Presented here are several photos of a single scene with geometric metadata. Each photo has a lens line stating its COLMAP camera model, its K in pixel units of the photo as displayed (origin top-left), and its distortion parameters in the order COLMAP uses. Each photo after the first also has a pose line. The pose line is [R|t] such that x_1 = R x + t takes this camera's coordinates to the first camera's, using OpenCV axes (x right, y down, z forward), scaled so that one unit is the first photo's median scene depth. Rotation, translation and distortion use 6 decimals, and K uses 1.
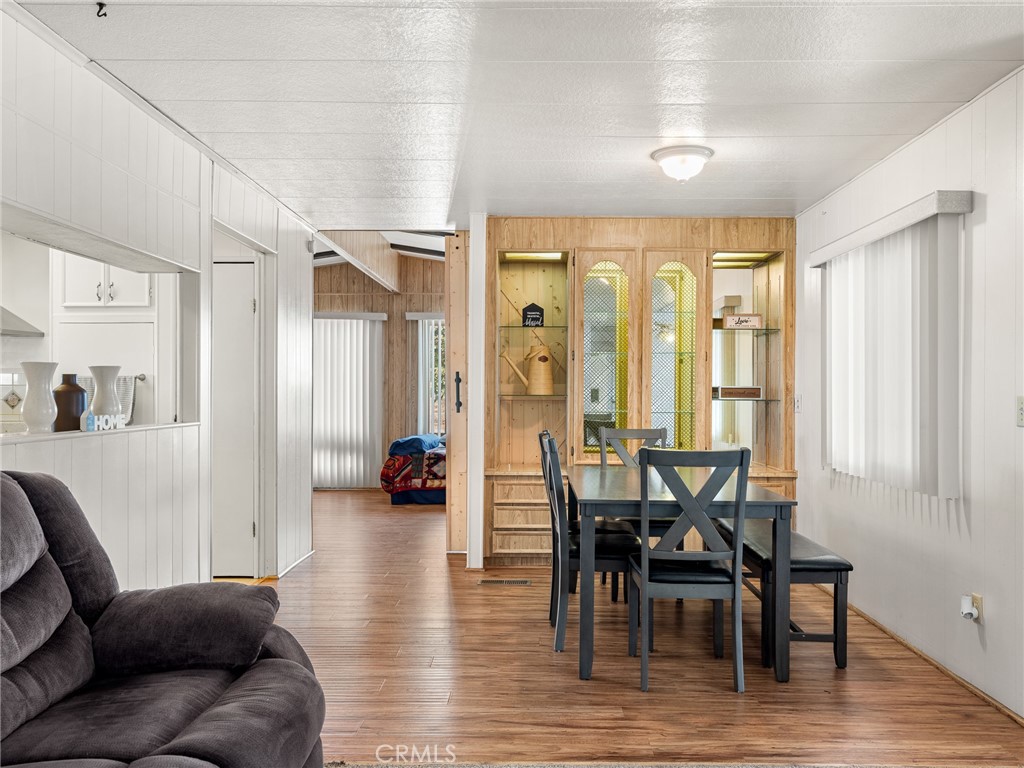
lens RADIAL K [[792.5, 0, 526.6], [0, 792.5, 387.1], [0, 0, 1]] dist [0.005768, -0.002290]
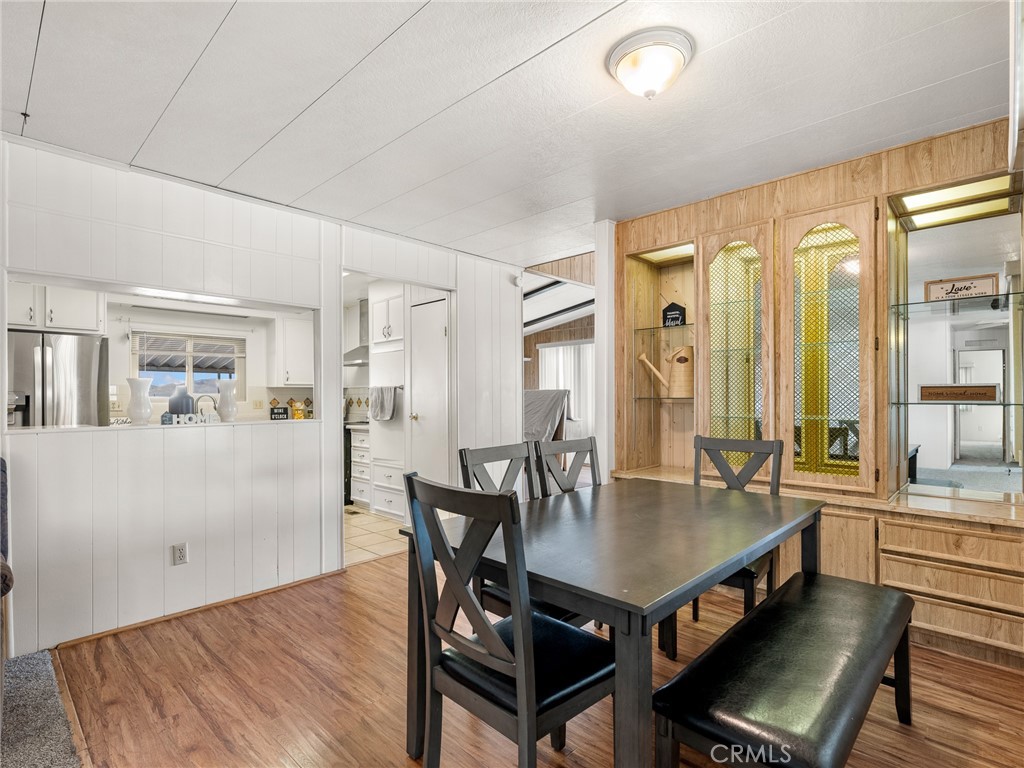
lens RADIAL K [[509.7, 0, 513.0], [0, 509.7, 390.0], [0, 0, 1]] dist [-0.002645, -0.000591]
pose [[0.728855, -0.015053, -0.684502, 0.308664], [0.012995, 0.999882, -0.008152, 0.003253], [0.684544, -0.002954, 0.728965, 0.442083]]
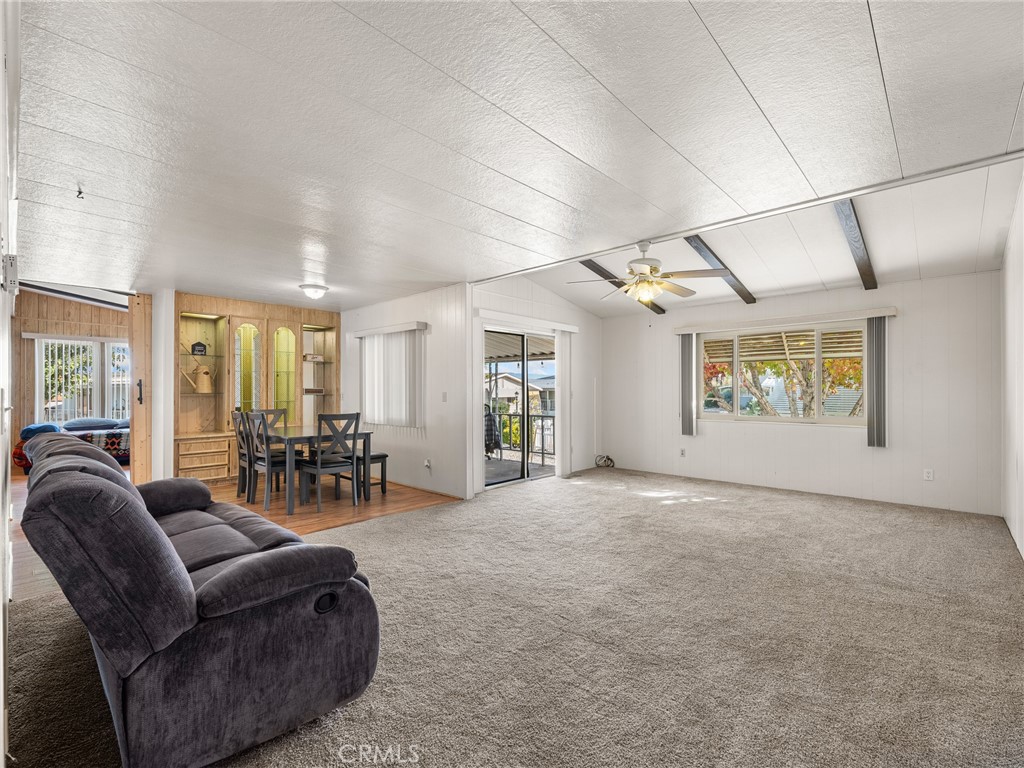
lens RADIAL K [[465.9, 0, 512.0], [0, 465.9, 384.0], [0, 0, 1]] dist [-0.001224, 0.000488]
pose [[0.678788, 0.006746, 0.734304, -0.303791], [-0.001062, 0.999966, -0.008204, -0.003022], [-0.734334, 0.004789, 0.678771, -0.251630]]
